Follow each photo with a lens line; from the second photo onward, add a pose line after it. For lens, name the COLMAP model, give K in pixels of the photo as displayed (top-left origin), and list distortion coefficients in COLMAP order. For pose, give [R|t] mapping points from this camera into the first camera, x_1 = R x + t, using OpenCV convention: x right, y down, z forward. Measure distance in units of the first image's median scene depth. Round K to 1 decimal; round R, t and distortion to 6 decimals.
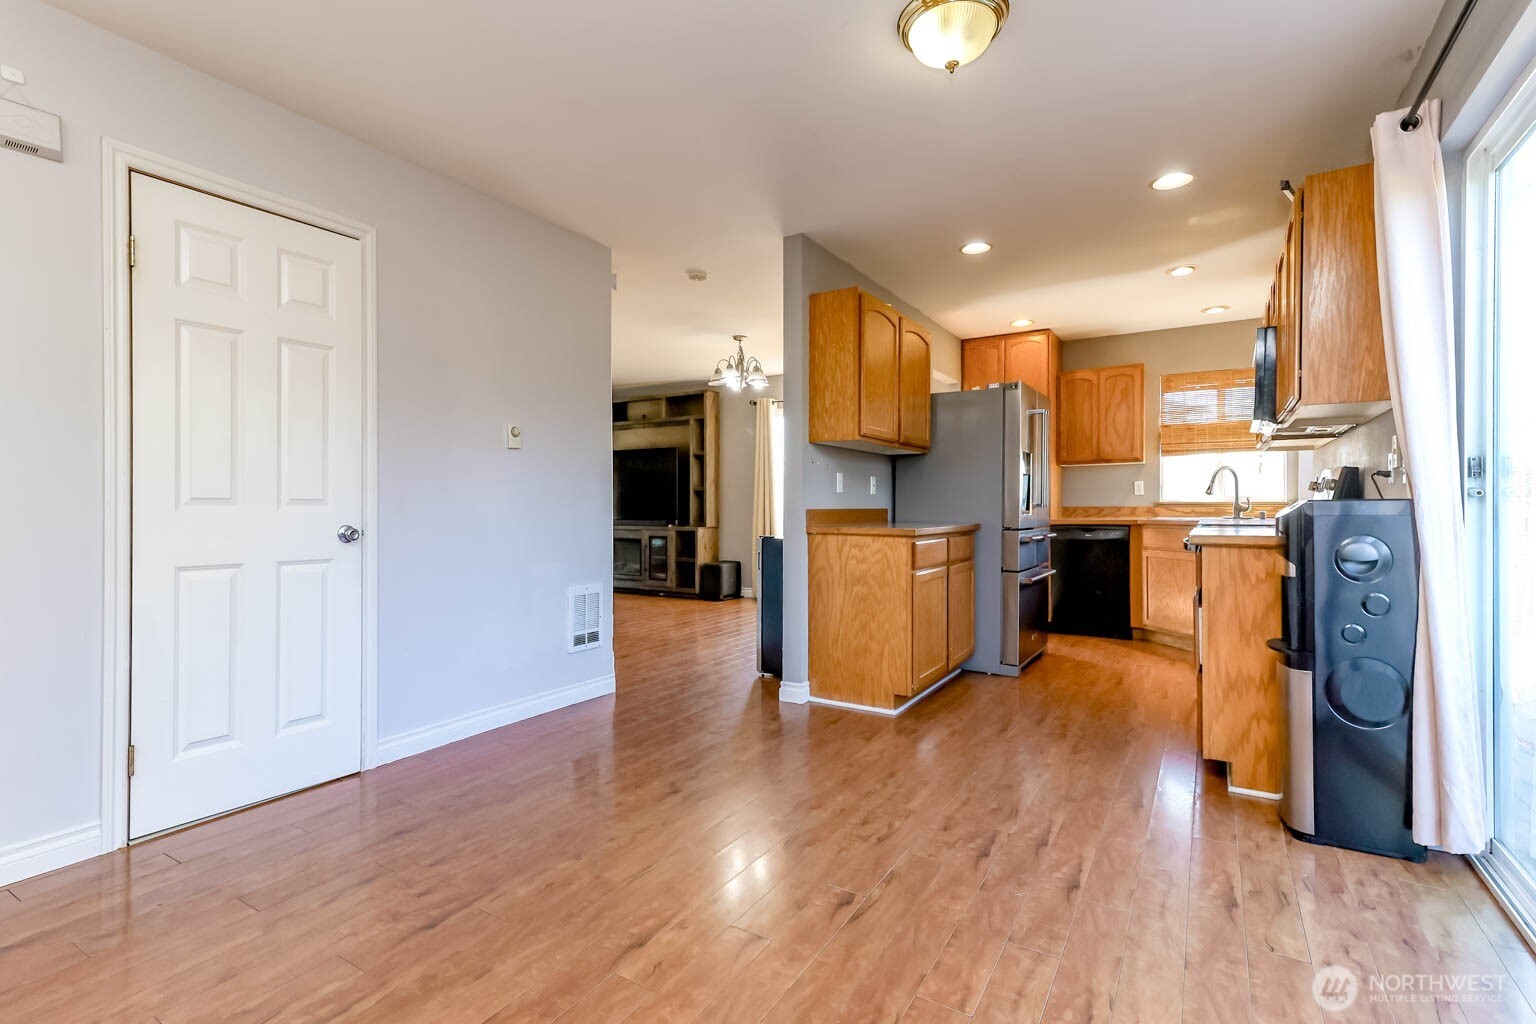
lens RADIAL K [[708.6, 0, 768.0], [0, 708.6, 512.0], [0, 0, 1]] dist [0.004350, 0.000380]
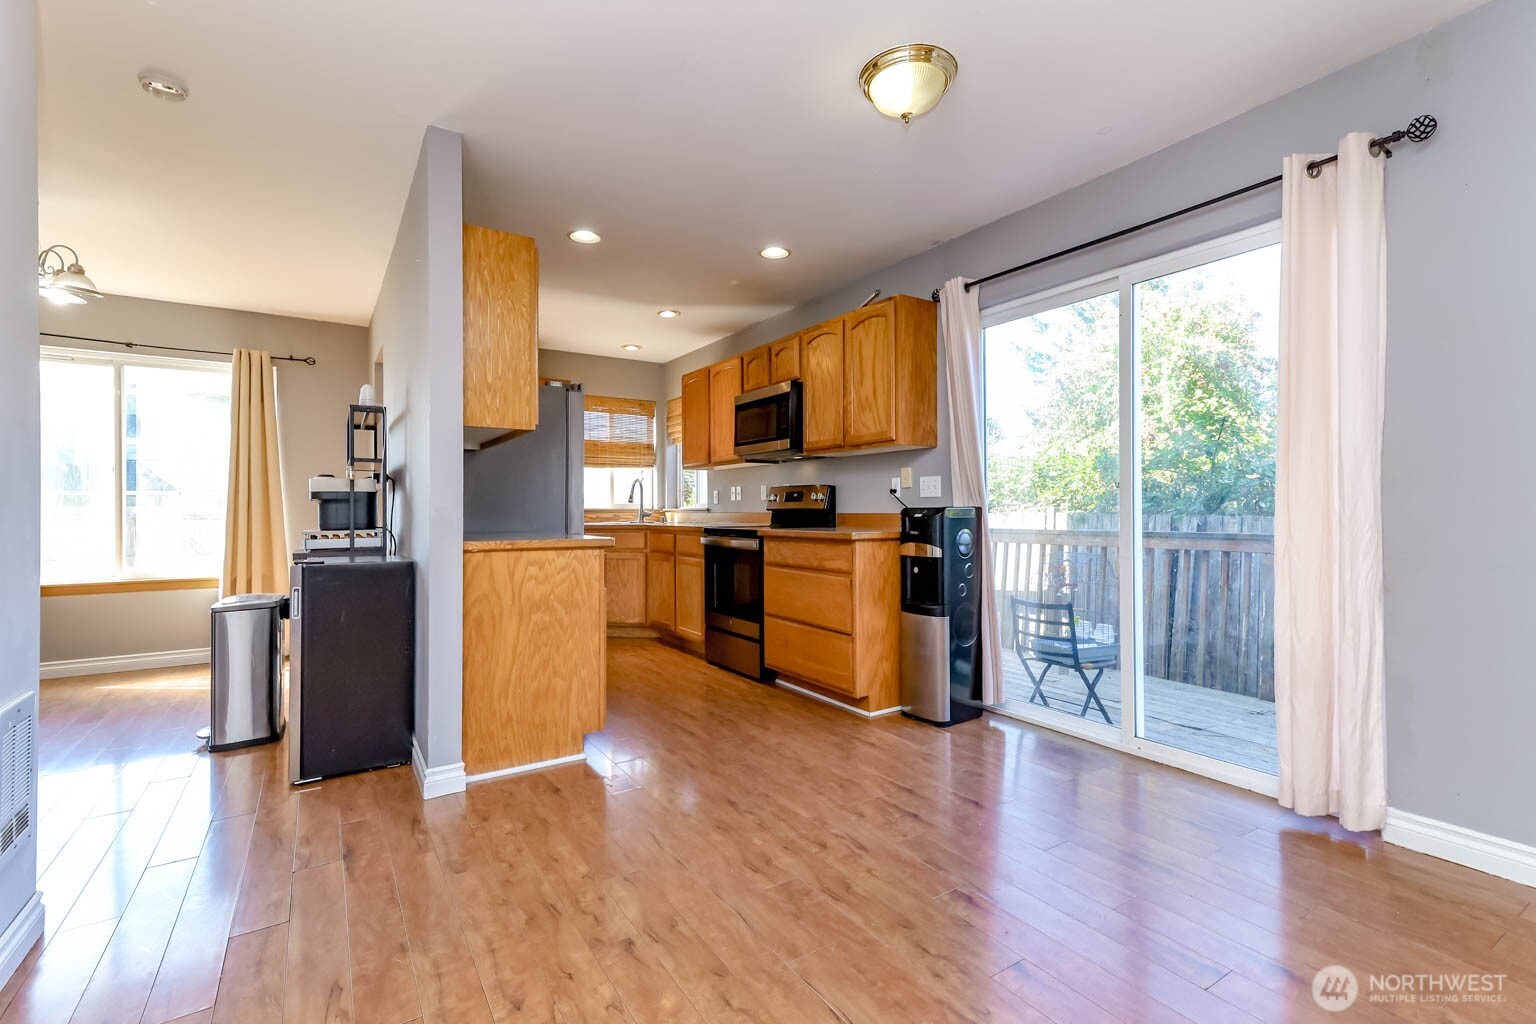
lens RADIAL K [[694.9, 0, 781.0], [0, 694.9, 510.5], [0, 0, 1]] dist [0.015851, -0.000005]
pose [[0.409779, -0.000482, 0.912185, -0.466504], [0.012299, 0.999912, -0.004997, -0.003860], [-0.912102, 0.013266, 0.409749, 0.419140]]
